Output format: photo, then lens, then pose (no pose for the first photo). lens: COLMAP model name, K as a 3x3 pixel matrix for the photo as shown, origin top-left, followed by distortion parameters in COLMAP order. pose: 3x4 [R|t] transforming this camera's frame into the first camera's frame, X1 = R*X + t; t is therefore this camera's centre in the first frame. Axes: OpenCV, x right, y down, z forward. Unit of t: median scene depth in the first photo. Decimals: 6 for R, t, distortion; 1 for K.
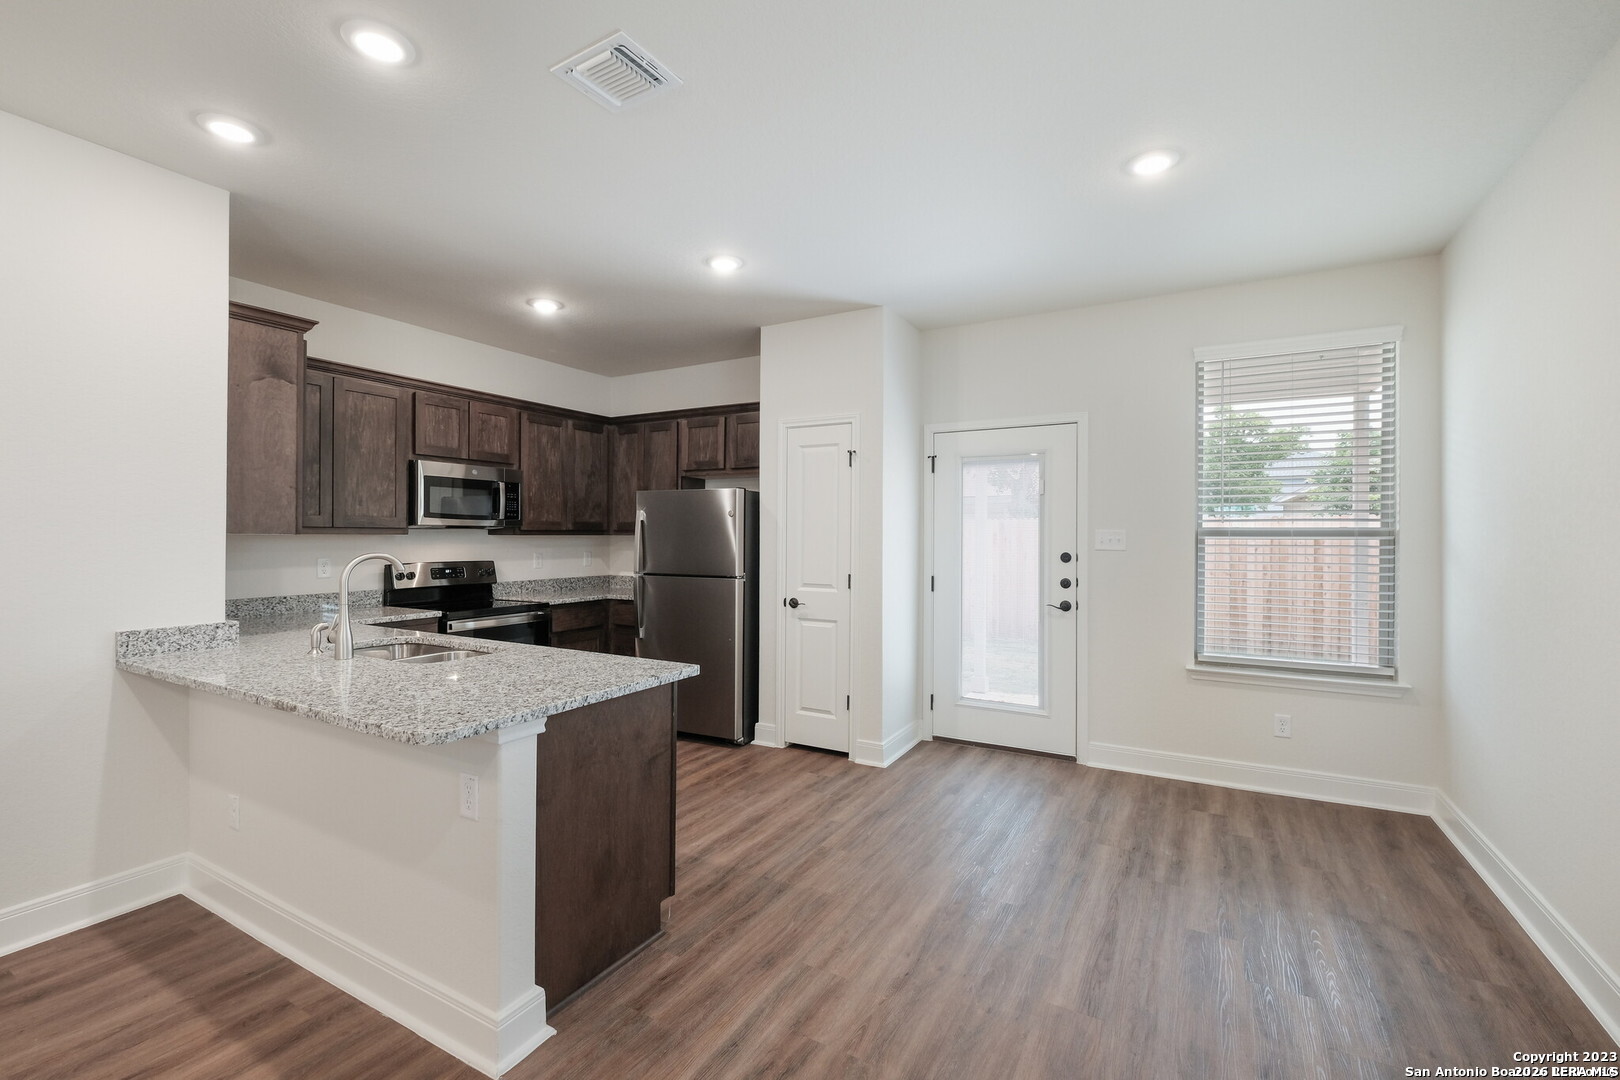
lens RADIAL K [[700.2, 0, 807.8], [0, 700.2, 537.4], [0, 0, 1]] dist [-0.003623, -0.000051]
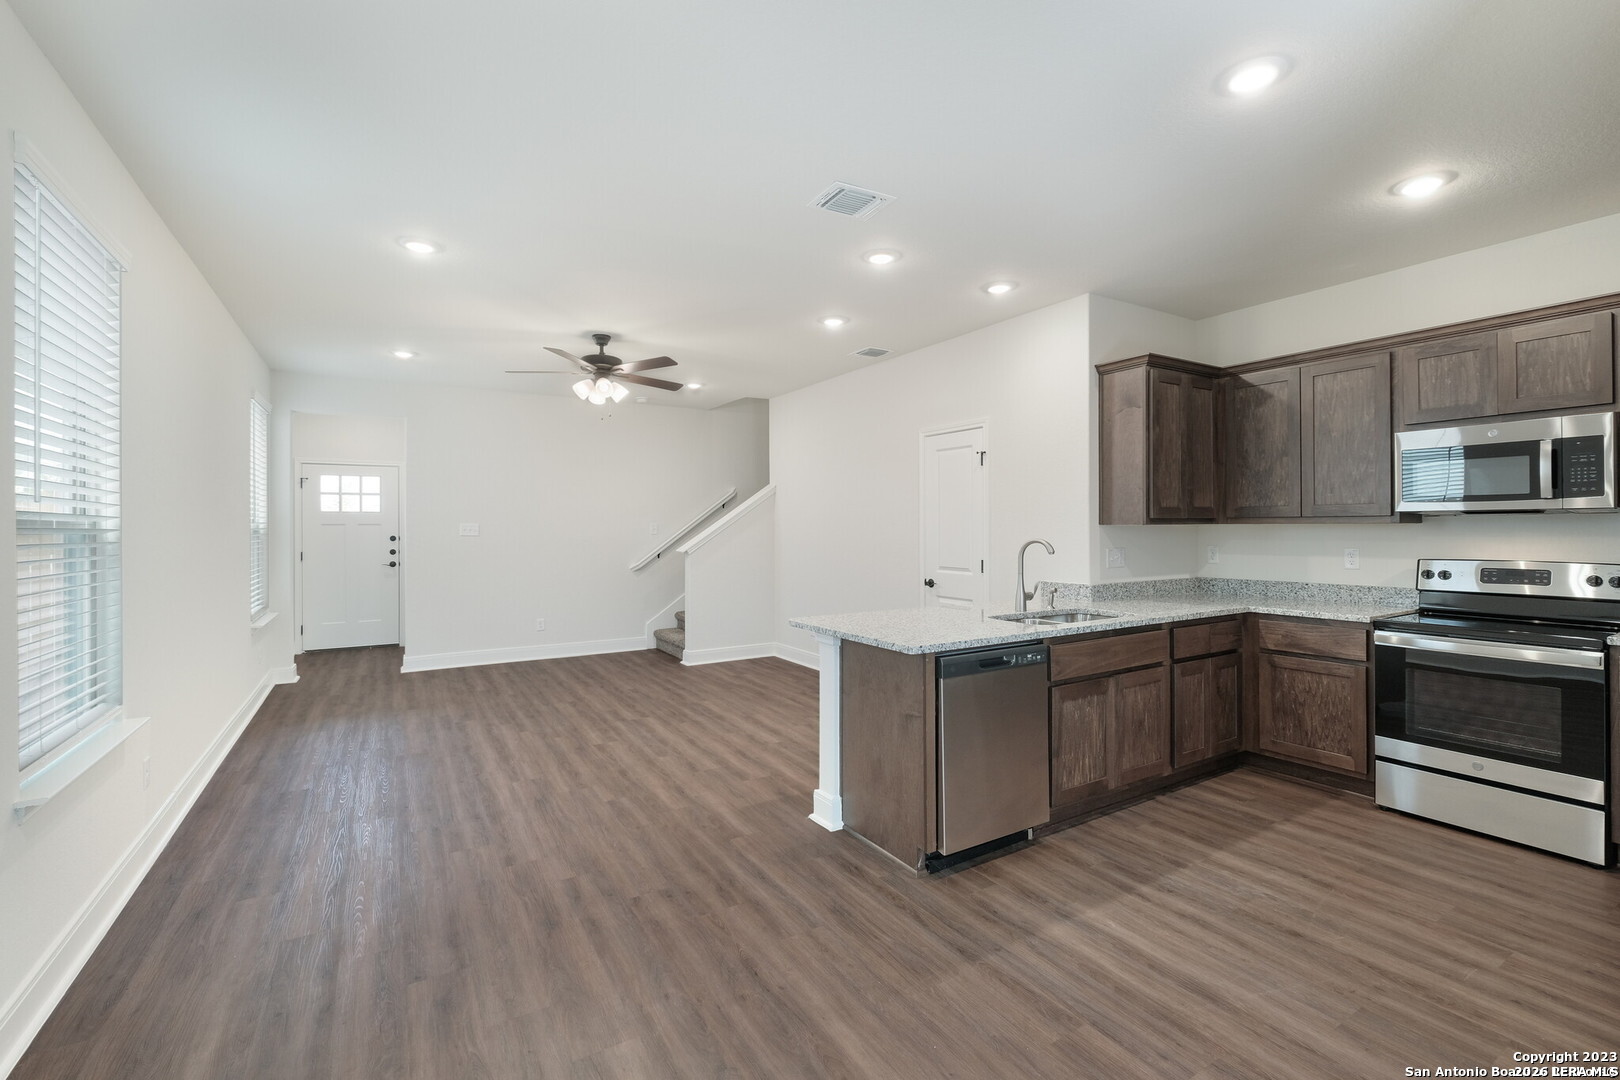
lens RADIAL K [[705.3, 0, 814.0], [0, 705.3, 526.5], [0, 0, 1]] dist [-0.000295, -0.000041]
pose [[-0.485201, -0.002484, -0.874399, 0.516206], [0.002711, 0.999987, -0.004345, 0.001686], [0.874398, -0.004479, -0.485188, 0.829050]]
